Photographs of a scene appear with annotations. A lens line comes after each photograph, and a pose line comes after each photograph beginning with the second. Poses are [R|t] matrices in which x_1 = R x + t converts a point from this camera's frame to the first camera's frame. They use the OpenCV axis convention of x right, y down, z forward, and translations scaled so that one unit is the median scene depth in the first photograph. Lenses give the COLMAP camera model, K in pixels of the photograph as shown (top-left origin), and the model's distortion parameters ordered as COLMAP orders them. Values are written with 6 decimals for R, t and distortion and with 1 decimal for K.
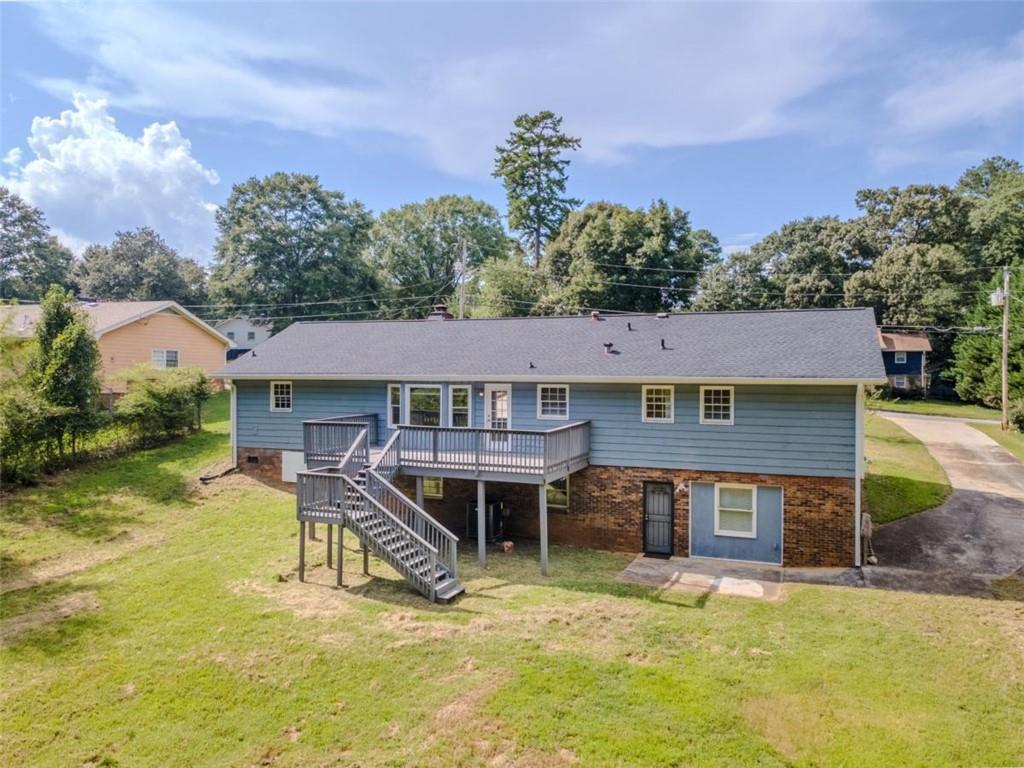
lens RADIAL K [[752.9, 0, 512.0], [0, 752.9, 384.0], [0, 0, 1]] dist [0.039161, 0.008609]
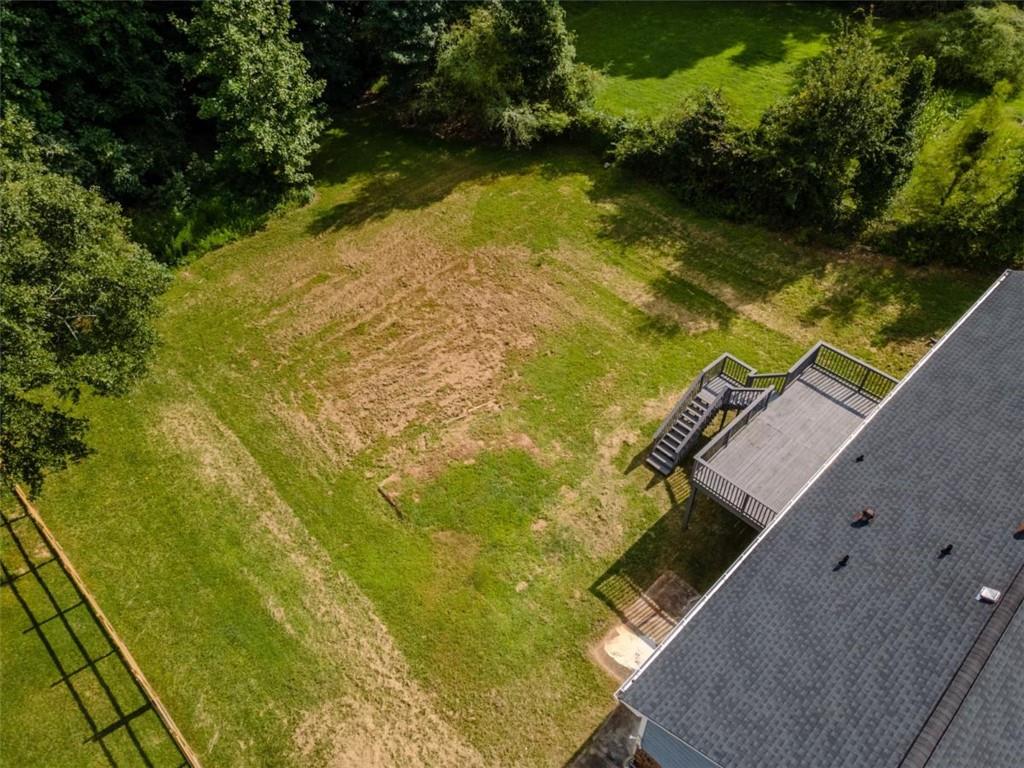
lens RADIAL K [[752.9, 0, 512.0], [0, 752.9, 384.0], [0, 0, 1]] dist [0.039161, 0.008609]
pose [[-0.398029, 0.650806, -0.646548, 0.731462], [-0.011574, 0.701163, 0.712907, -0.740530], [0.917300, 0.291240, -0.271551, 0.852878]]
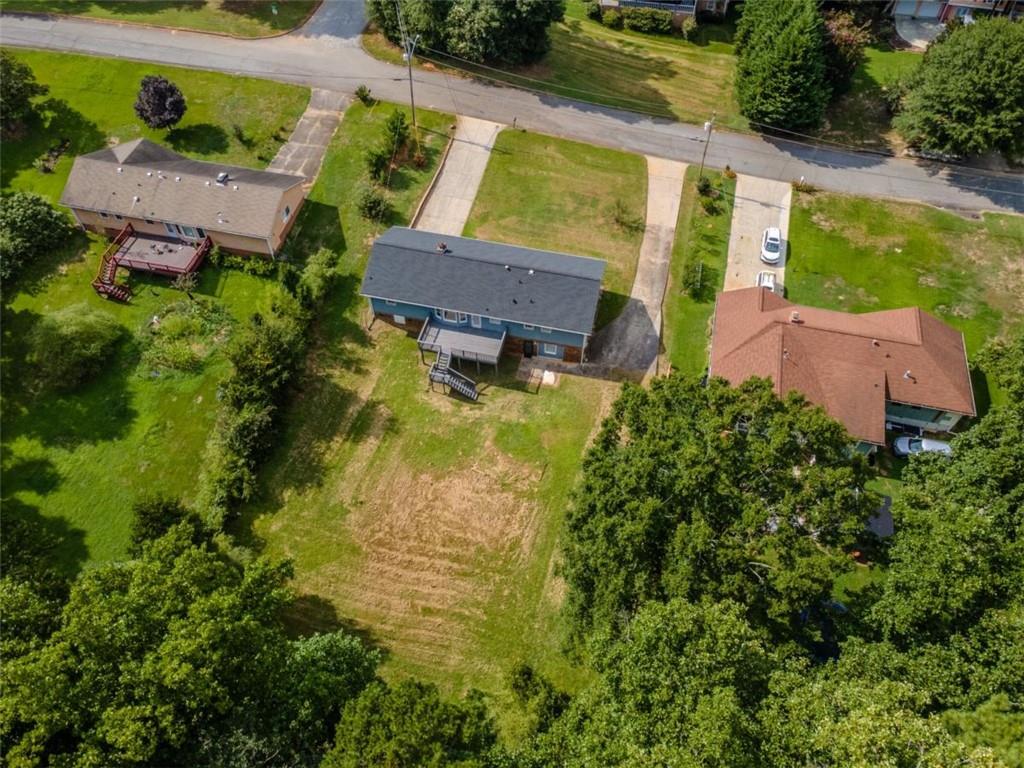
lens RADIAL K [[744.1, 0, 512.0], [0, 744.1, 384.0], [0, 0, 1]] dist [0.039792, -0.005134]
pose [[0.988638, -0.121255, 0.088842, -0.177174], [0.005434, 0.619463, 0.785007, -2.172217], [-0.150221, -0.775604, 0.613084, -1.052033]]
